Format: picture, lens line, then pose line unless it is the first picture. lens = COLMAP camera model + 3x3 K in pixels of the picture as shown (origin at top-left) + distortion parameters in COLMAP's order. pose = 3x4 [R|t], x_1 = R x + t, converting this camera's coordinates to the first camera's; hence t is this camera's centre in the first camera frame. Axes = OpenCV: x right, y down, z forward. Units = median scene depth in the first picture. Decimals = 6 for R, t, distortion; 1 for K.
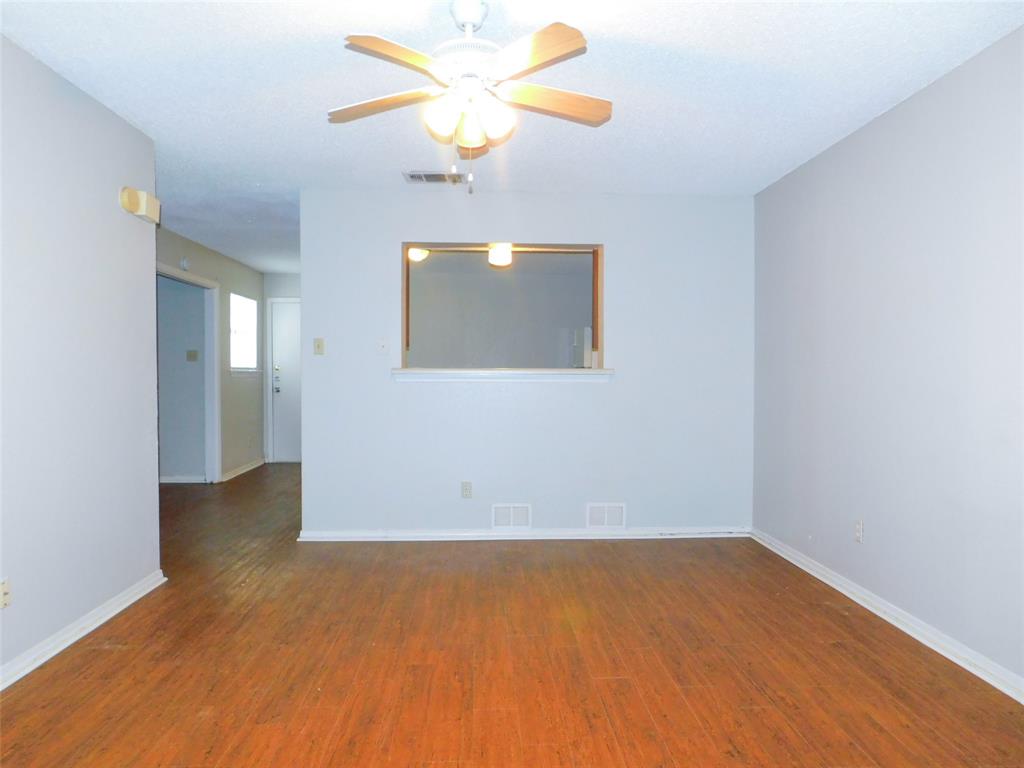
lens RADIAL K [[692.7, 0, 512.0], [0, 692.7, 384.0], [0, 0, 1]] dist [-0.002667, -0.001307]
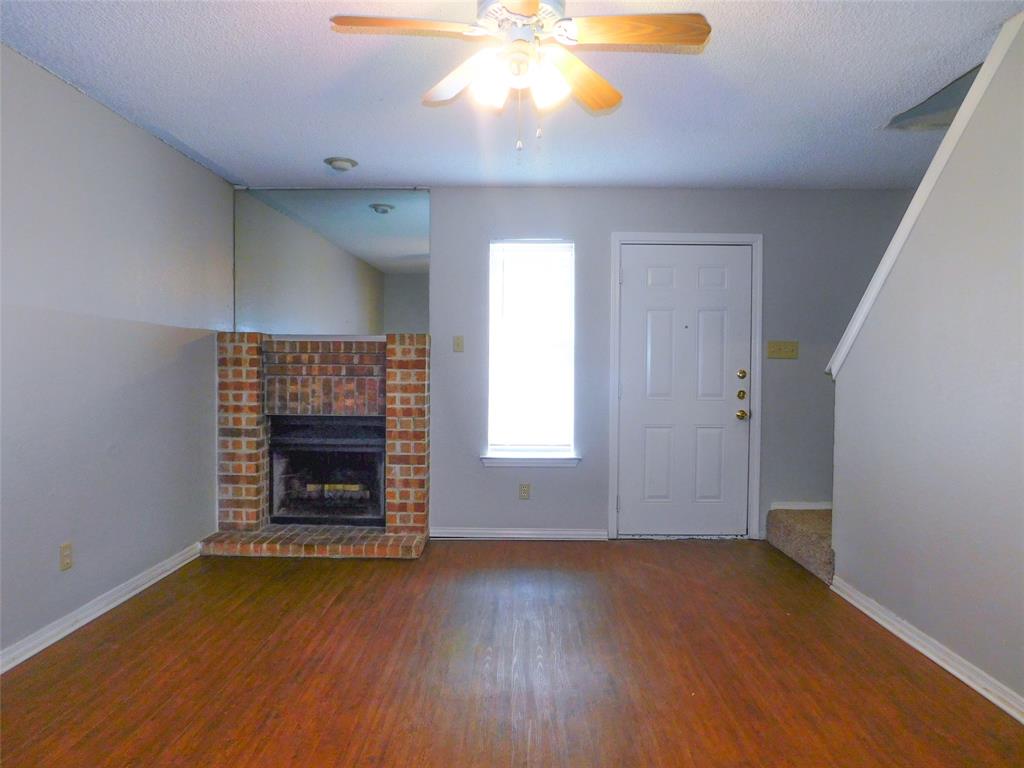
lens RADIAL K [[692.7, 0, 512.0], [0, 692.7, 384.0], [0, 0, 1]] dist [-0.002667, -0.001307]
pose [[-0.998481, -0.016059, 0.052697, -0.102353], [-0.013763, 0.998953, 0.043636, -0.044341], [-0.053342, 0.042844, -0.997657, 1.957807]]
